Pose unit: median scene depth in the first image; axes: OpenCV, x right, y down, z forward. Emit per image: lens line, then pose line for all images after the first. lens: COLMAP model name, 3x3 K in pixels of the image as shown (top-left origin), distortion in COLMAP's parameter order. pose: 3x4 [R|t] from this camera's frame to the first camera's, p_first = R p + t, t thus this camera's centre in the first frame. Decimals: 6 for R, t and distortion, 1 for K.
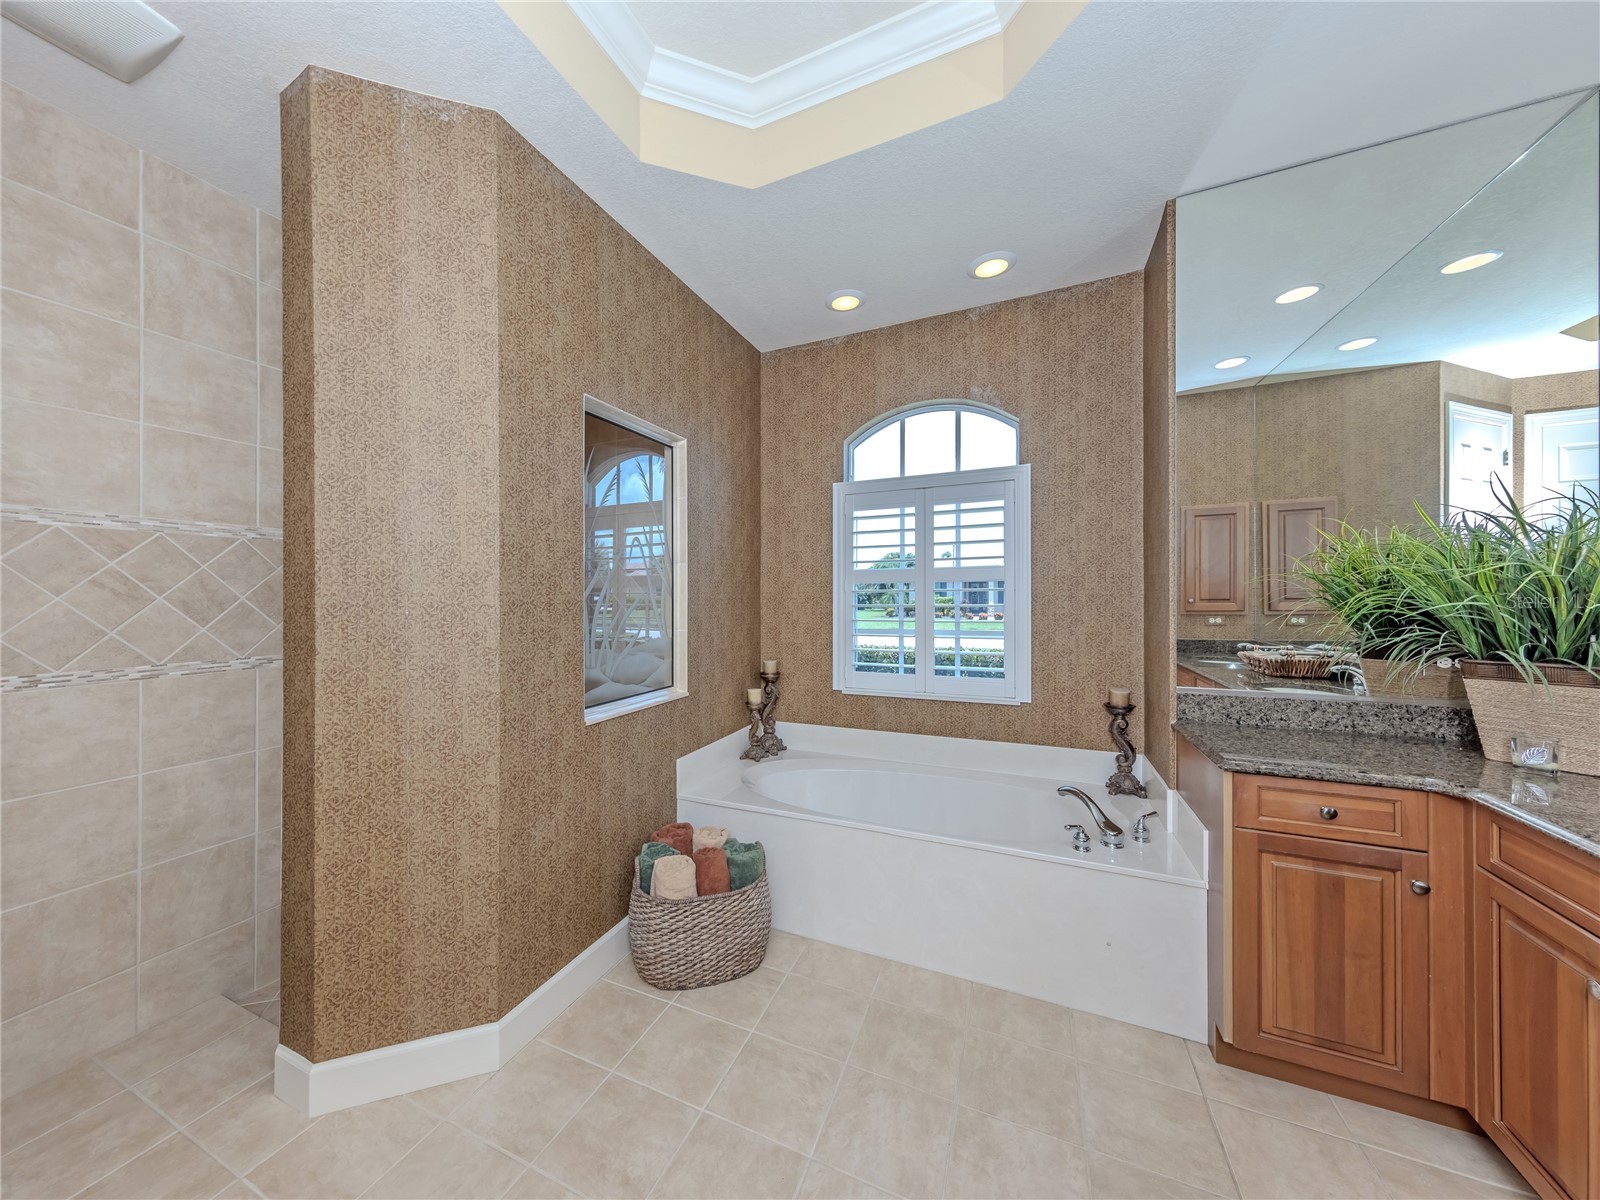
lens RADIAL K [[589.7, 0, 714.1], [0, 589.7, 598.3], [0, 0, 1]] dist [0.016840, -0.003733]
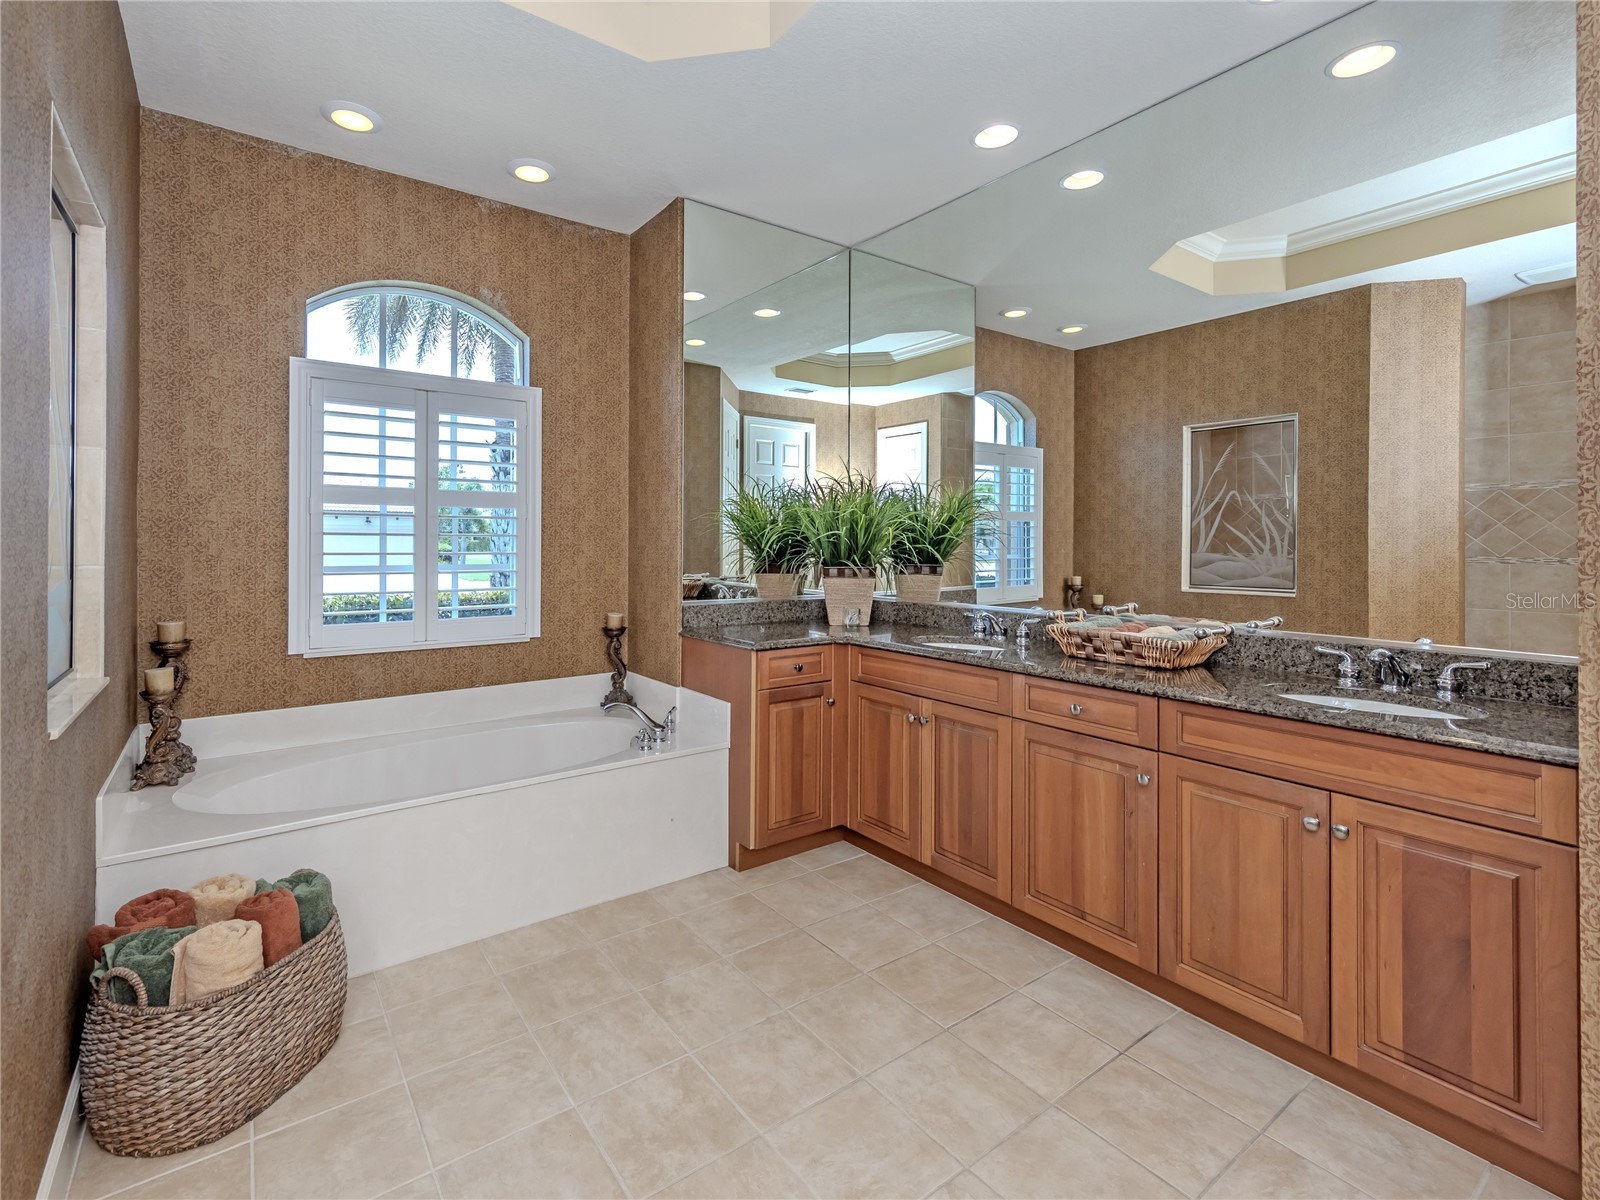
lens RADIAL K [[754.9, 0, 803.4], [0, 754.9, 546.4], [0, 0, 1]] dist [0.003435, -0.000281]
pose [[0.435776, 0.004868, 0.900042, -0.387299], [-0.007688, 0.999969, -0.001686, 0.029014], [-0.900022, -0.006185, 0.435800, 0.083513]]
